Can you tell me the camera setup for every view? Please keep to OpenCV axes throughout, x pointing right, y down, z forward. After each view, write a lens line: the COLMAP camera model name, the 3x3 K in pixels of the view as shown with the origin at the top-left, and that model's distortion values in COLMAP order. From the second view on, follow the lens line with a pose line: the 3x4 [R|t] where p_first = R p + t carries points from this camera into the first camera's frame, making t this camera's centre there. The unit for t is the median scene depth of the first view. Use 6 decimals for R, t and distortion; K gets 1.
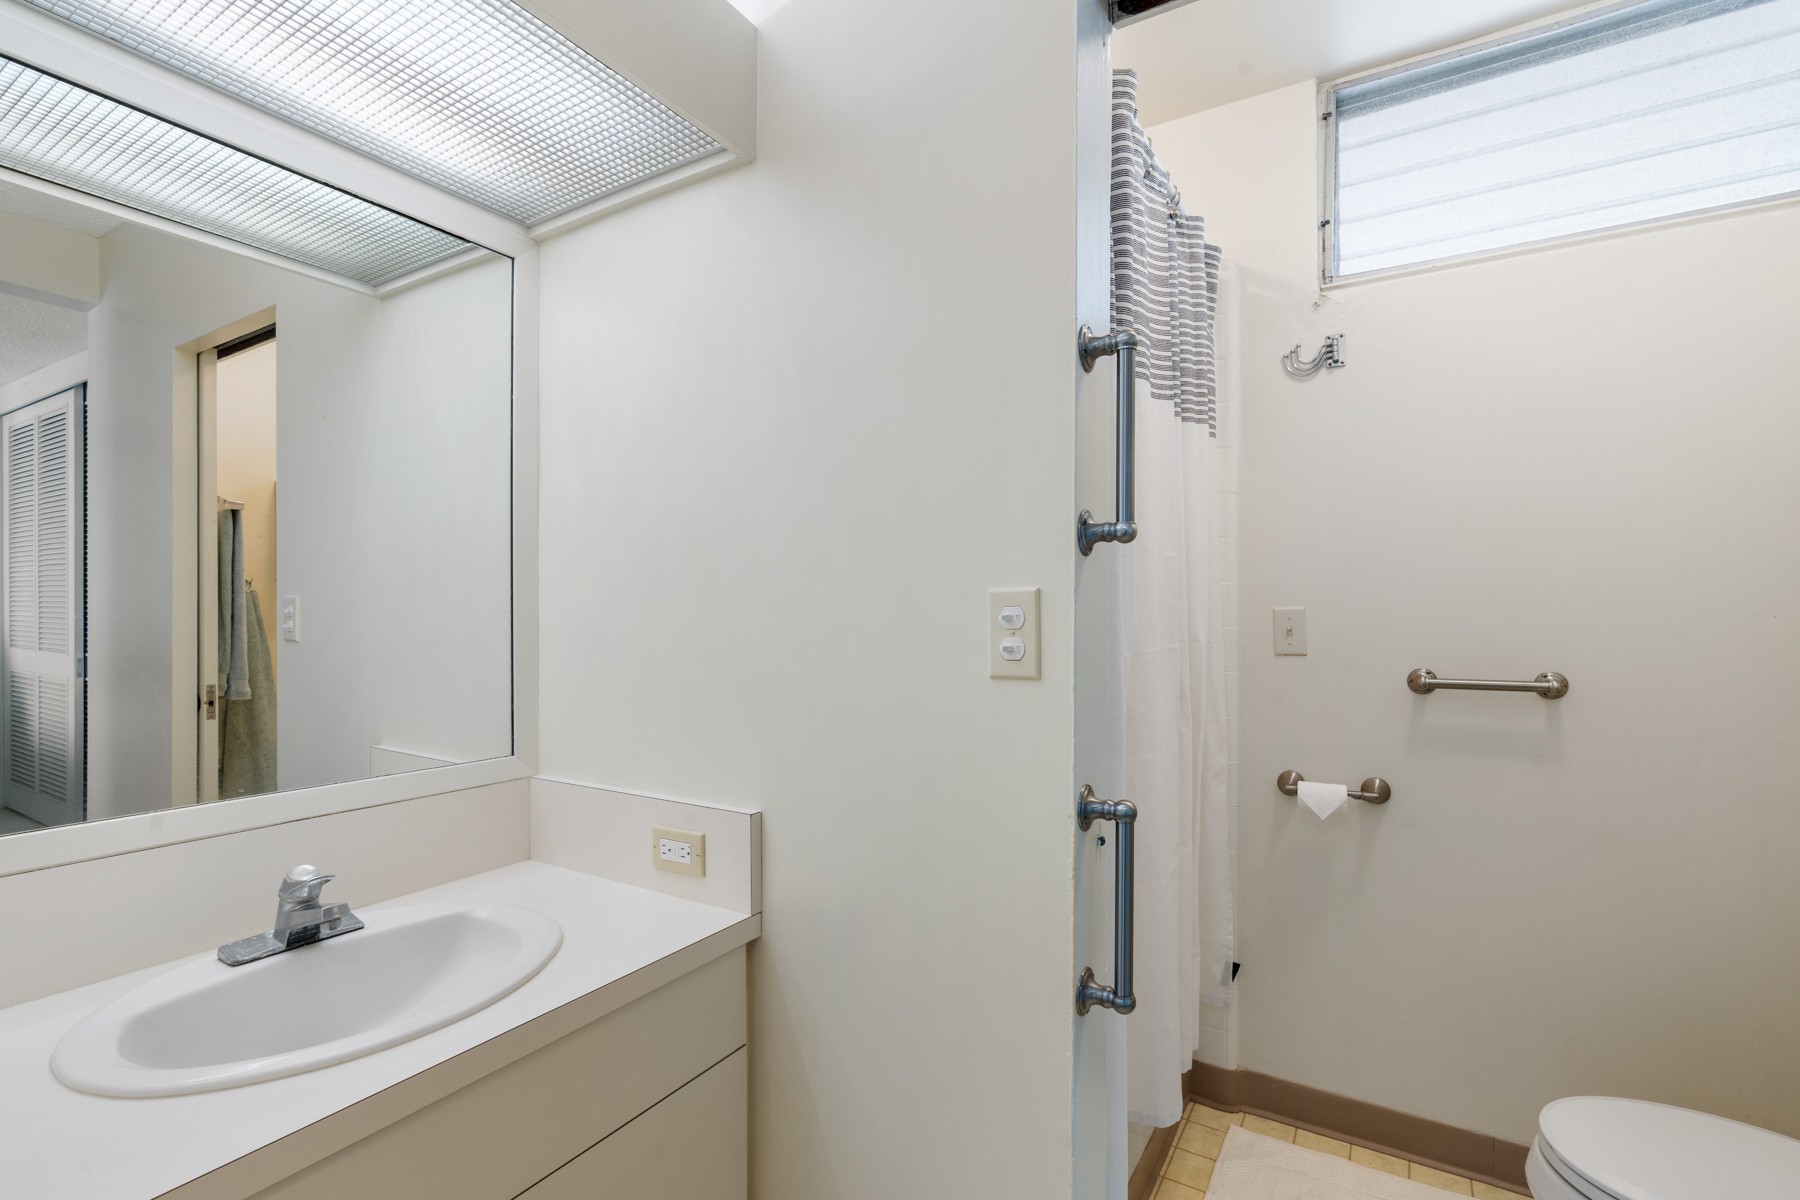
lens RADIAL K [[821.2, 0, 899.9], [0, 821.2, 619.6], [0, 0, 1]] dist [0.000465, 0.000137]
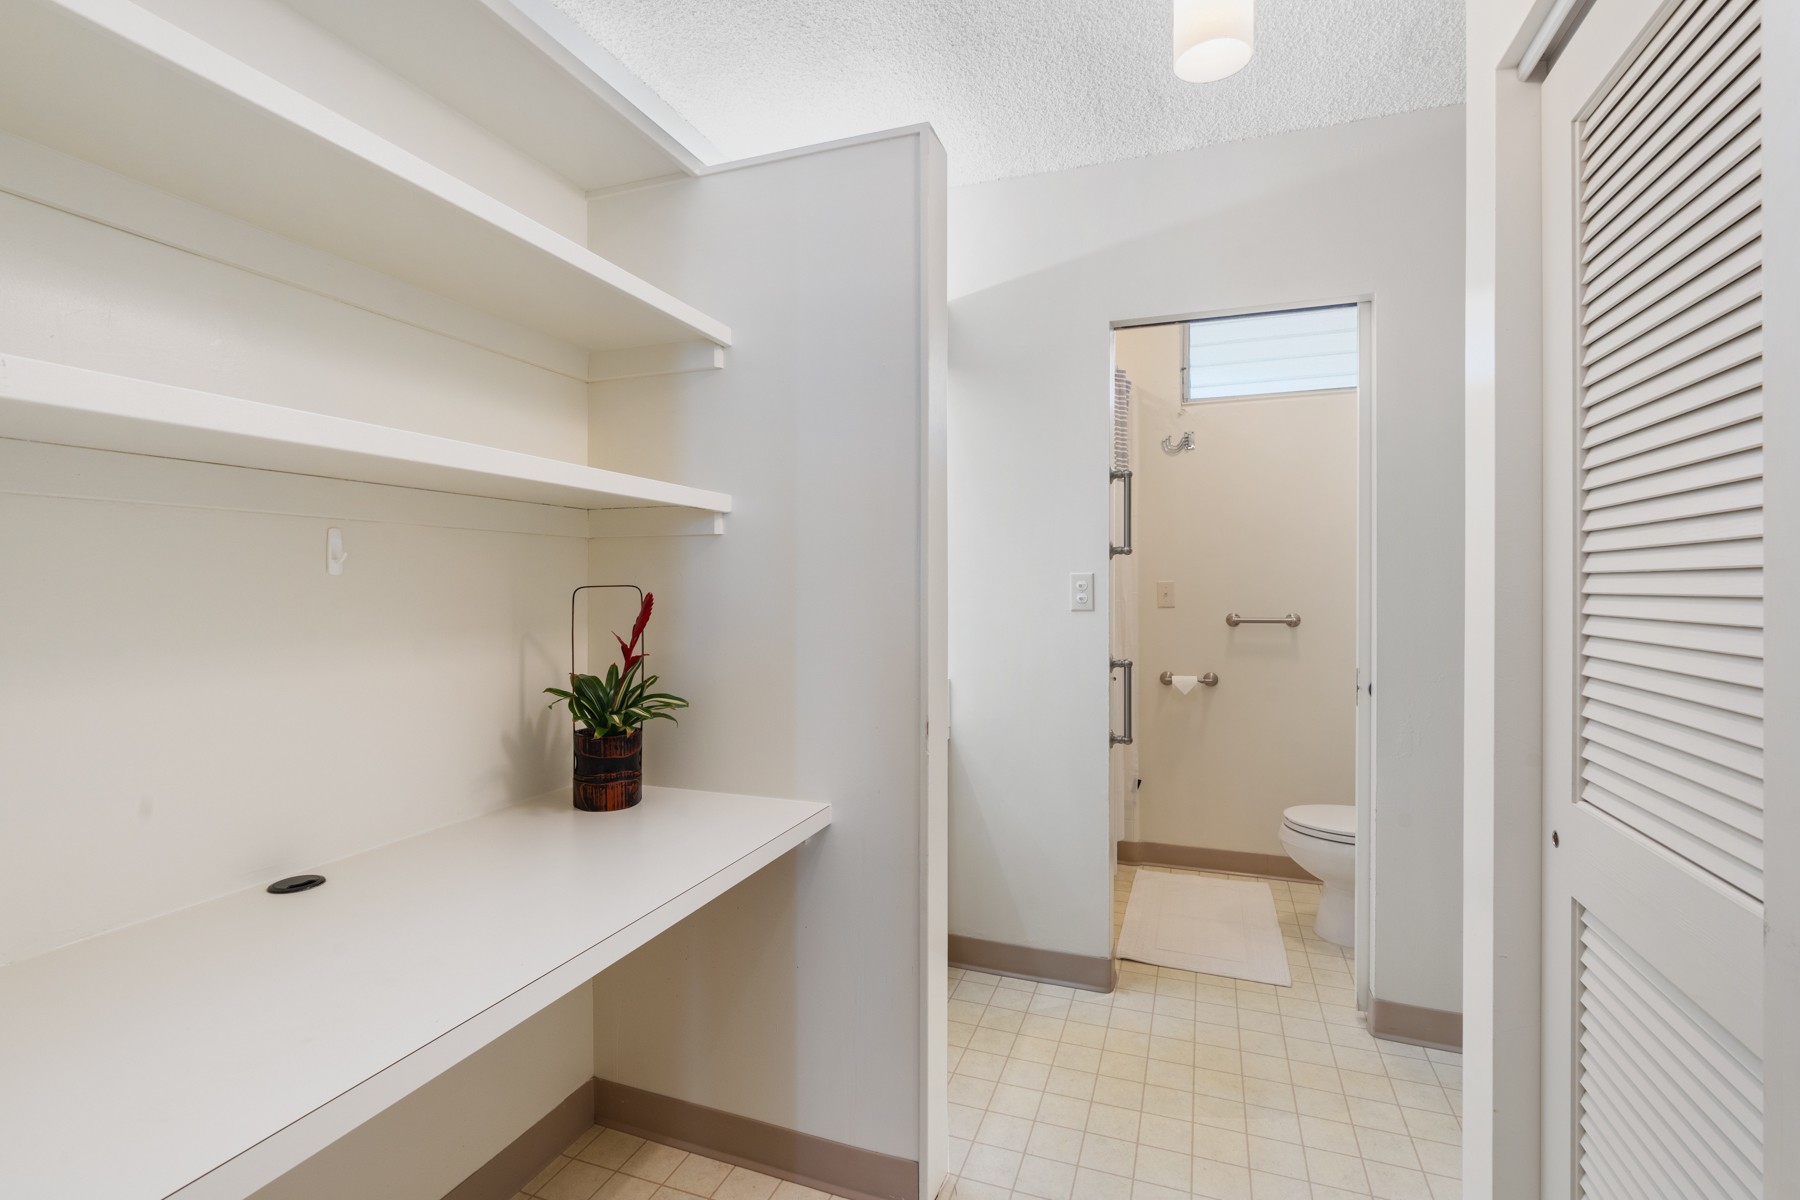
lens RADIAL K [[830.6, 0, 895.8], [0, 830.6, 605.4], [0, 0, 1]] dist [-0.001406, 0.000279]
pose [[0.982336, -0.010470, 0.186834, -0.490436], [0.008379, 0.999893, 0.011977, 0.012964], [-0.186939, -0.010200, 0.982319, -0.741876]]
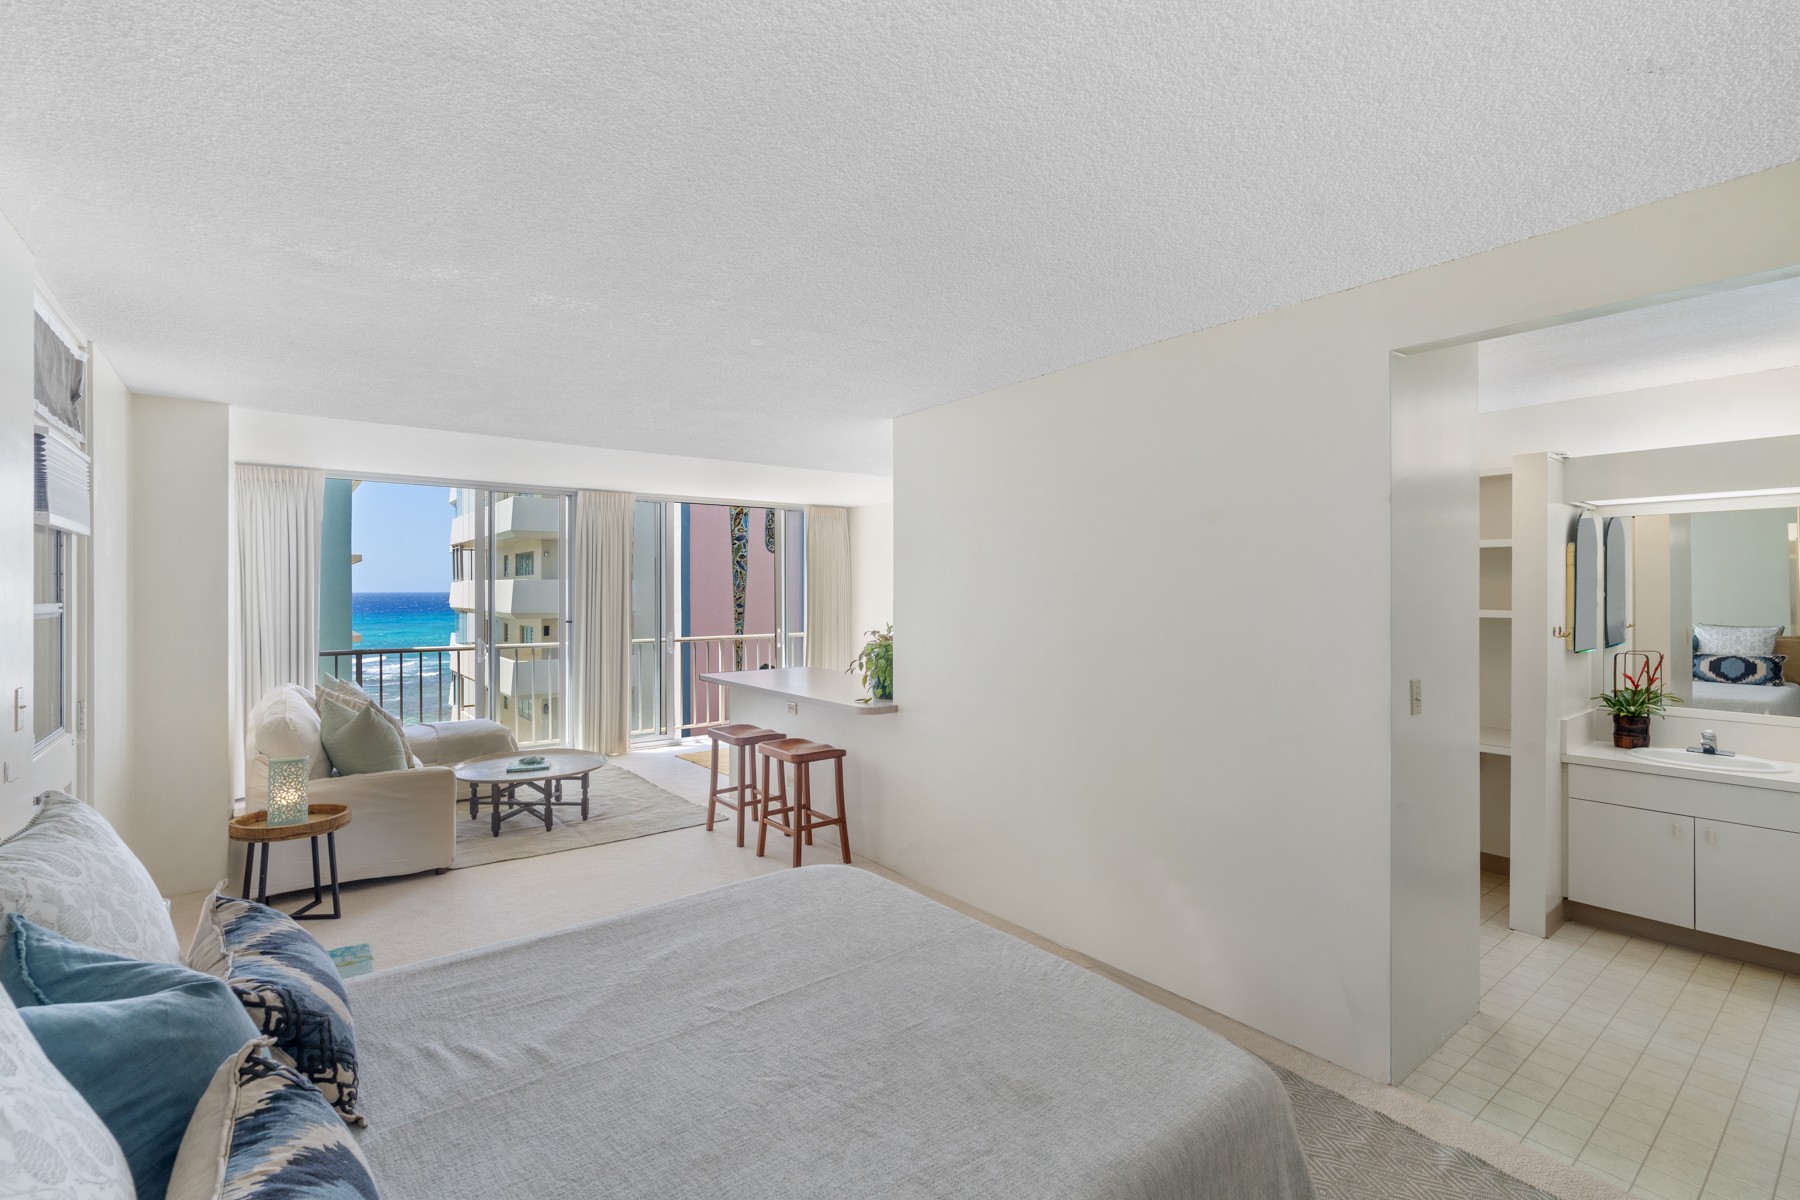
lens RADIAL K [[812.5, 0, 892.1], [0, 812.5, 592.5], [0, 0, 1]] dist [-0.001271, 0.000405]
pose [[-0.351520, -0.003587, -0.936173, 2.322662], [-0.004074, 0.999989, -0.002302, -0.152628], [0.936171, 0.003005, -0.351531, -0.621925]]
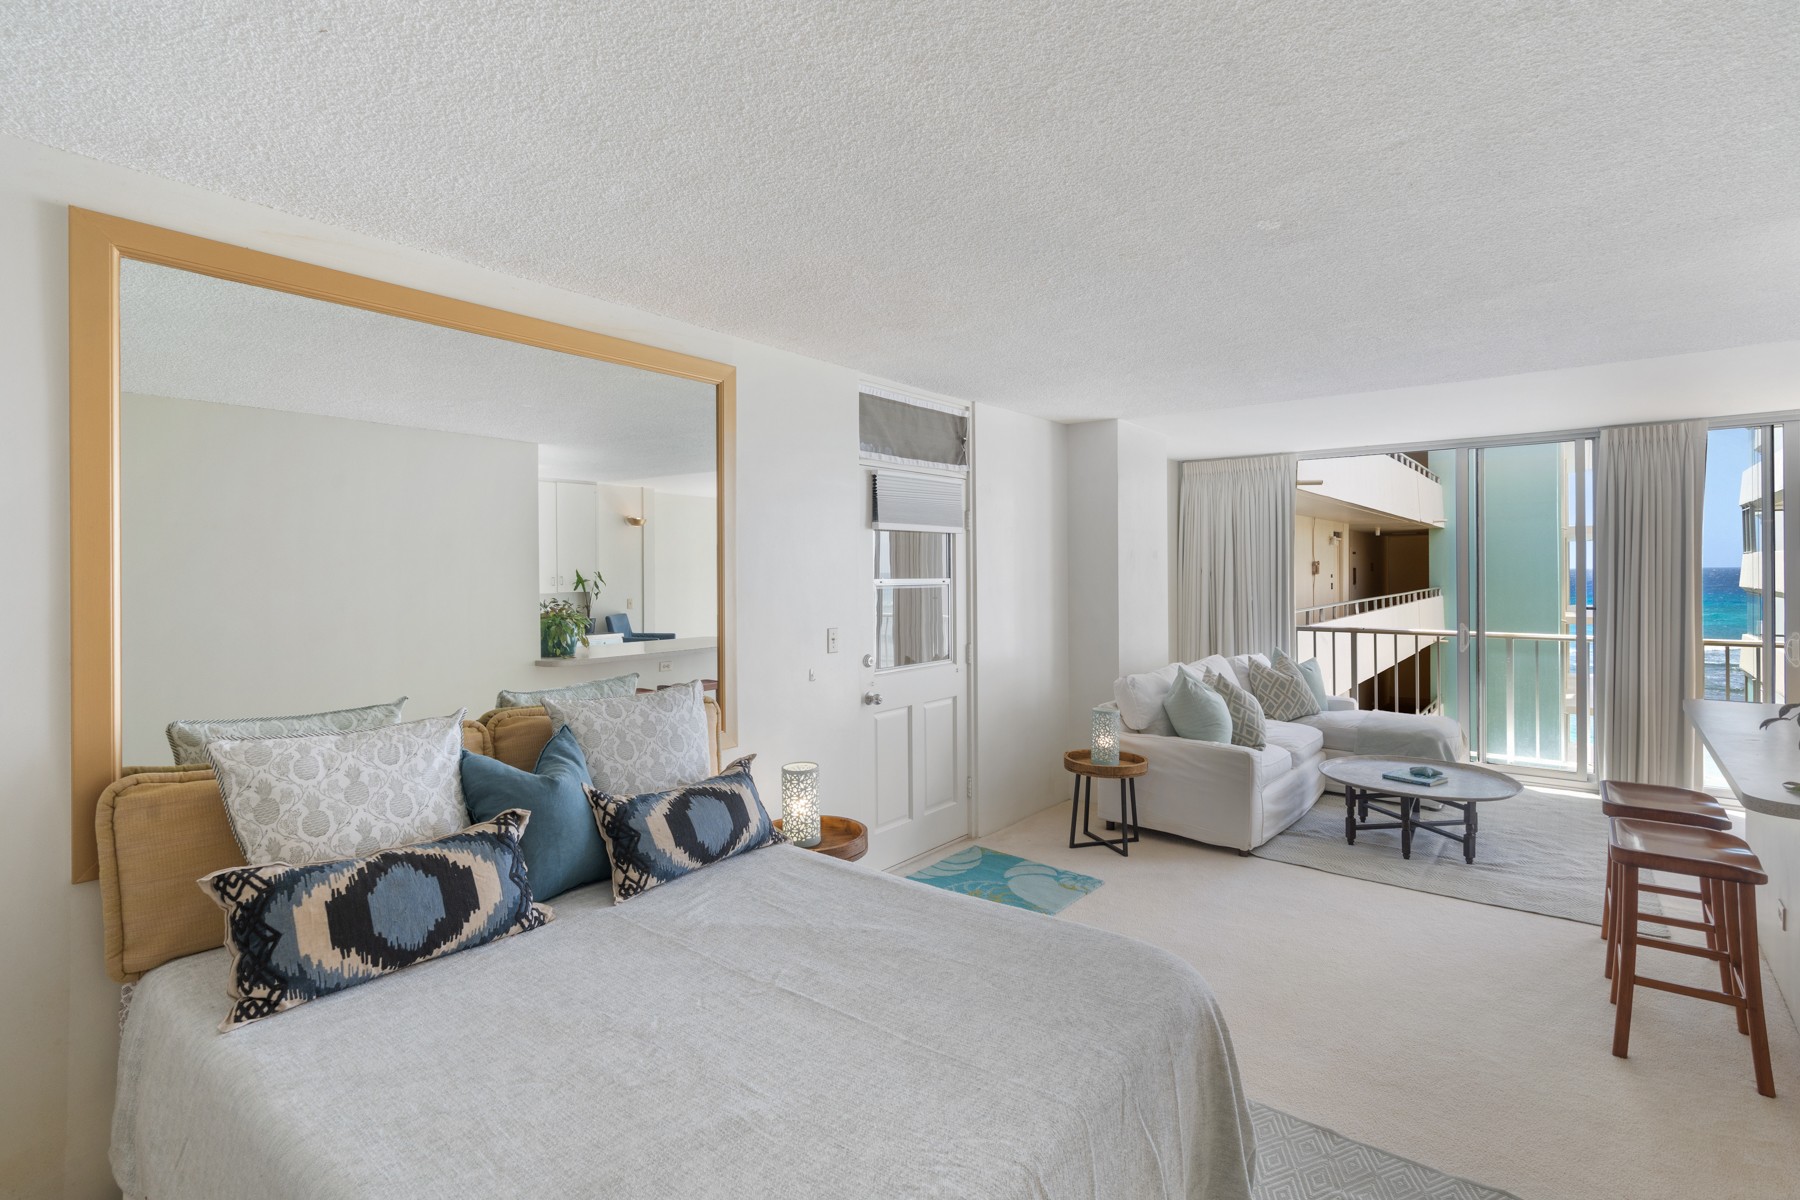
lens RADIAL K [[851.5, 0, 906.2], [0, 851.5, 571.6], [0, 0, 1]] dist [-0.011973, -0.000317]
pose [[-0.992599, 0.001949, 0.121422, 1.133841], [0.002222, 0.999995, 0.002108, -0.156830], [-0.121417, 0.002362, -0.992599, -0.109880]]
